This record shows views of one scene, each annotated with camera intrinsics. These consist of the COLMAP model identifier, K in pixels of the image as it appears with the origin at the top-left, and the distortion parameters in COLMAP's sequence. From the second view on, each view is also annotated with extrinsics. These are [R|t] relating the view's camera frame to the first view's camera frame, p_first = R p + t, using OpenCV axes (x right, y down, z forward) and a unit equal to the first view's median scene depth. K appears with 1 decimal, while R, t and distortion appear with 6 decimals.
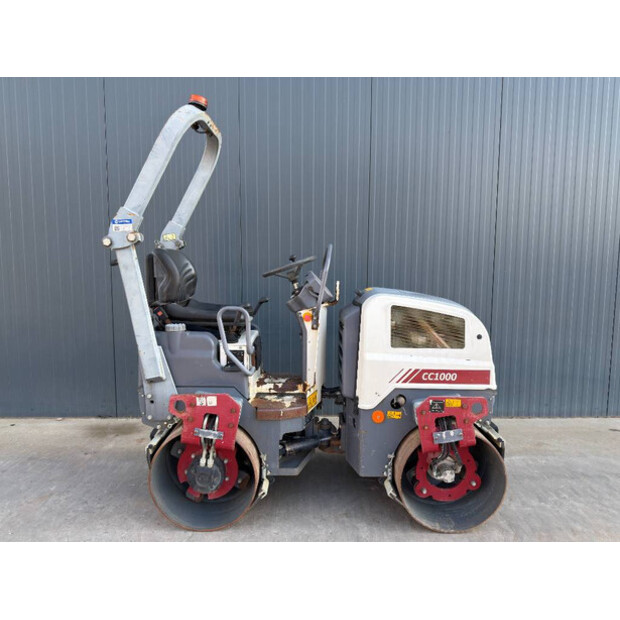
lens RADIAL K [[442.5, 0, 310.0], [0, 442.5, 310.0], [0, 0, 1]] dist [0.041755, -0.002131]
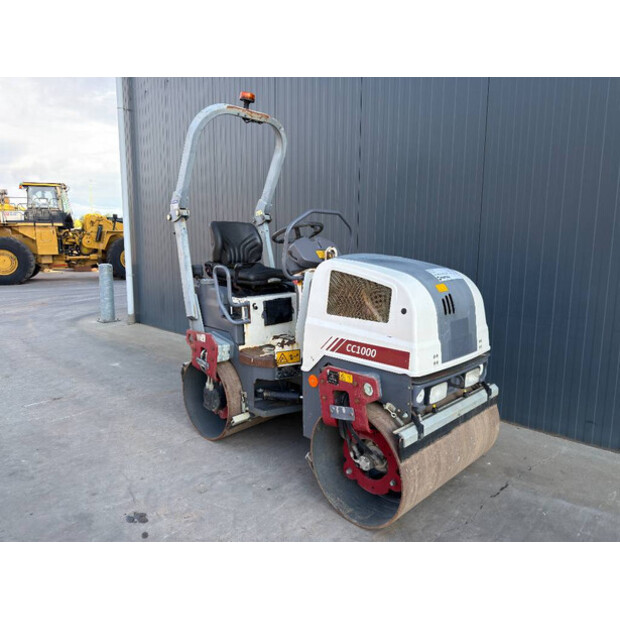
lens RADIAL K [[442.5, 0, 310.0], [0, 442.5, 310.0], [0, 0, 1]] dist [0.041755, -0.002131]
pose [[0.707335, 0.097396, -0.700136, 0.839909], [-0.072667, 0.995234, 0.065033, 0.016835], [0.703133, 0.004877, 0.711042, 0.286649]]
